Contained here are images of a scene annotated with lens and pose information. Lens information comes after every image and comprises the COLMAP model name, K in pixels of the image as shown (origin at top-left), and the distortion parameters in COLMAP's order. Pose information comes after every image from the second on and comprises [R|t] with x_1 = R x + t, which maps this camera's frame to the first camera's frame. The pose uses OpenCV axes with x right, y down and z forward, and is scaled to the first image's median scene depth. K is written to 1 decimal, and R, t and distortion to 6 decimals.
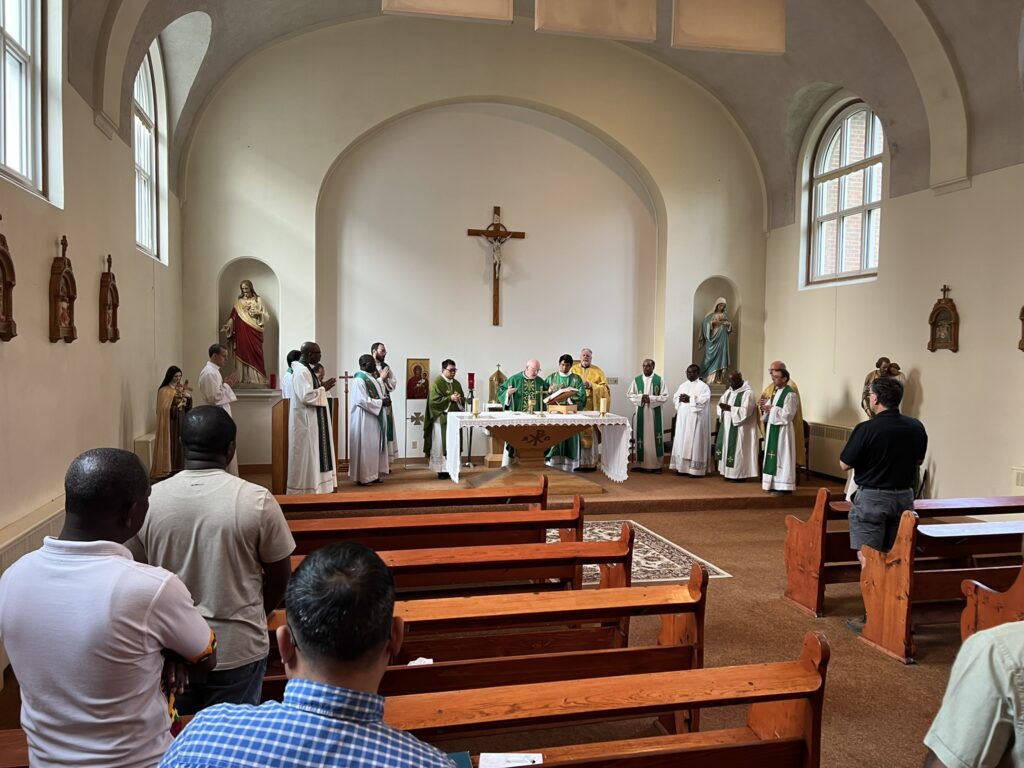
lens RADIAL K [[766.2, 0, 510.9], [0, 766.2, 389.9], [0, 0, 1]] dist [0.106763, -0.100267]
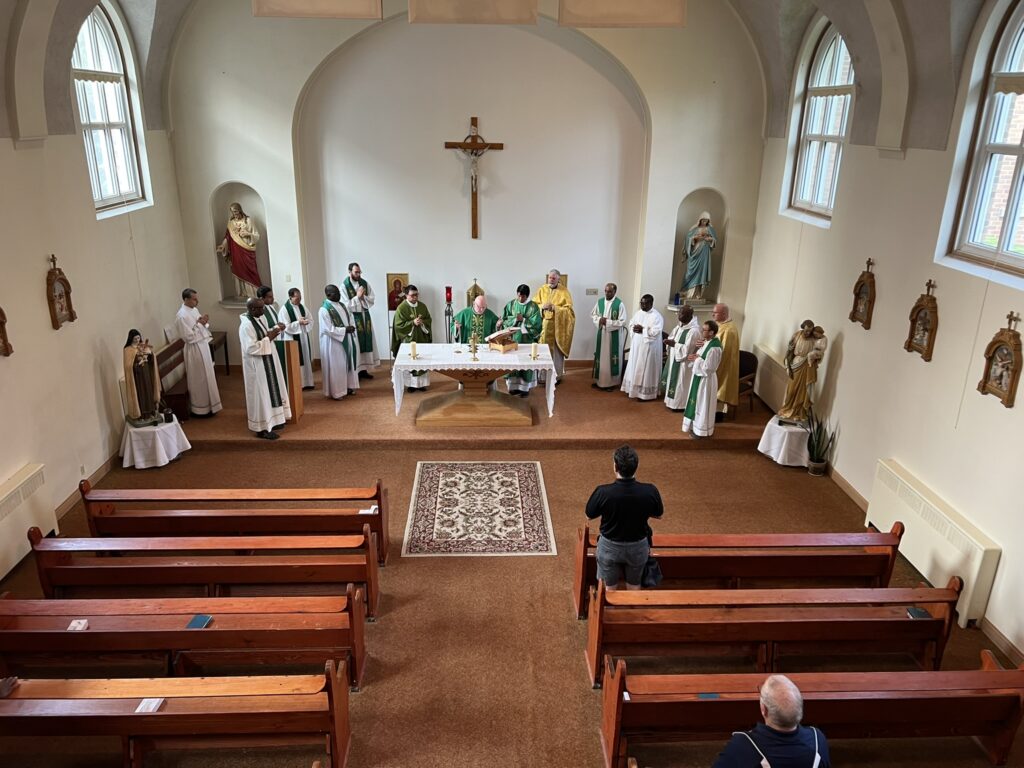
lens RADIAL K [[766.2, 0, 510.9], [0, 766.2, 389.9], [0, 0, 1]] dist [0.106763, -0.100267]
pose [[0.980457, 0.069552, -0.184029, 0.258840], [-0.013027, 0.956321, 0.292029, -0.213153], [0.196303, -0.283925, 0.938537, -0.028803]]
